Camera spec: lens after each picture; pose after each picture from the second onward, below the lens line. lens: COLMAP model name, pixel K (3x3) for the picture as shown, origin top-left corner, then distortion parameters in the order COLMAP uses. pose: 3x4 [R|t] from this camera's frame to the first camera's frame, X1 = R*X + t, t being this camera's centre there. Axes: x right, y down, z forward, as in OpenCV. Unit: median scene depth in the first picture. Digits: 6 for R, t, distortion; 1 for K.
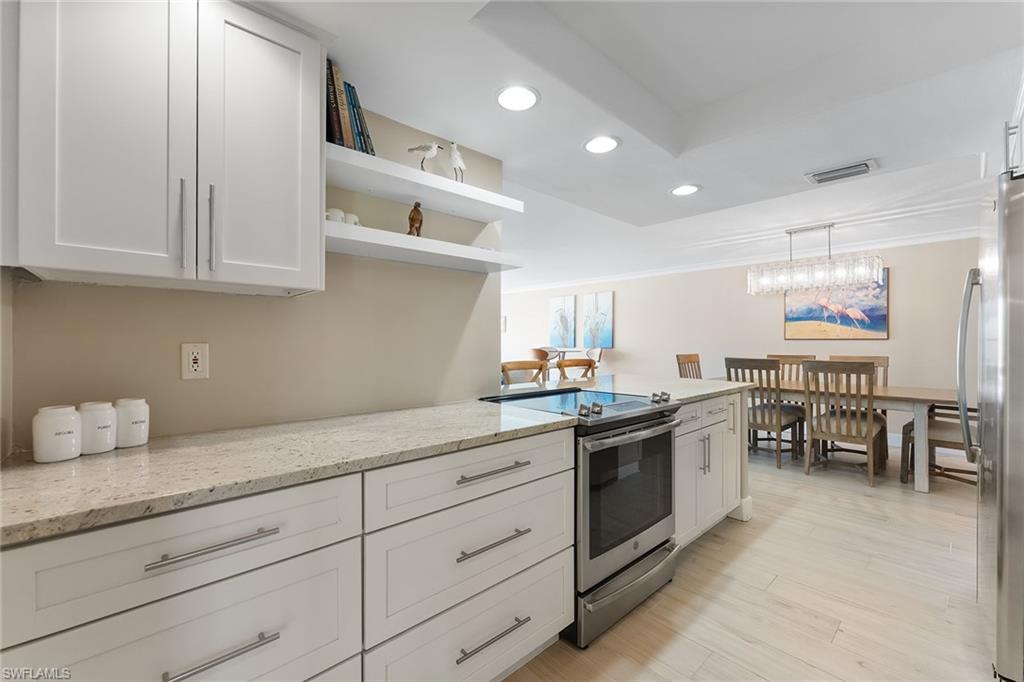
lens RADIAL K [[423.6, 0, 512.0], [0, 423.6, 341.0], [0, 0, 1]] dist [-0.000034, -0.000070]
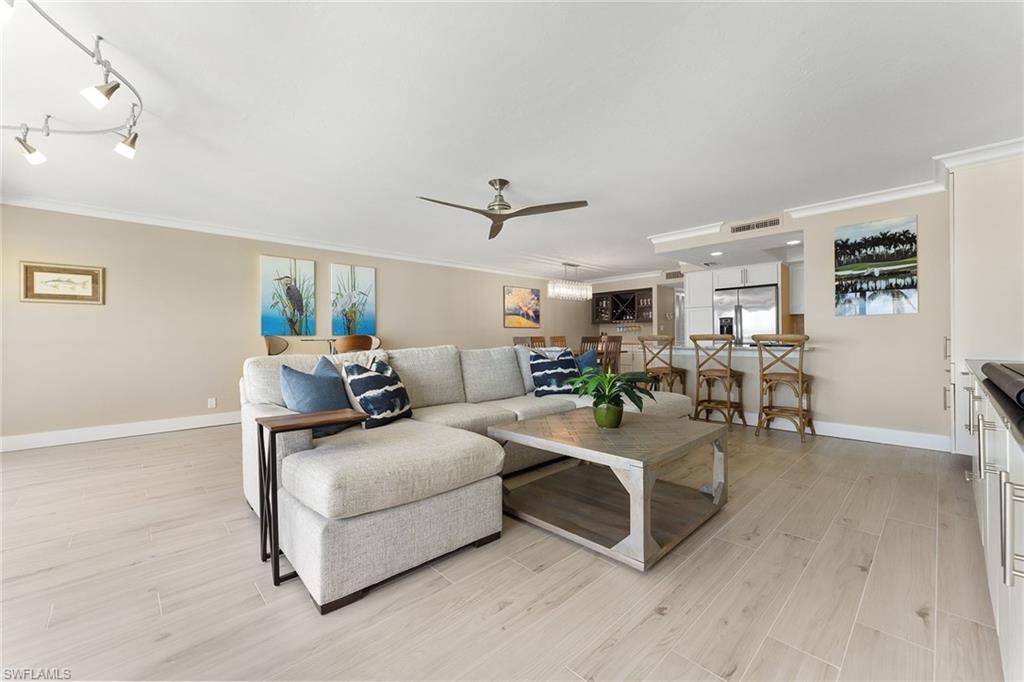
lens RADIAL K [[415.1, 0, 512.2], [0, 415.1, 333.3], [0, 0, 1]] dist [0.009960, -0.000013]
pose [[-0.031807, 0.008489, 0.999458, -0.915962], [0.007567, 0.999937, -0.008252, 0.033548], [-0.999465, 0.007300, -0.031869, 1.137017]]
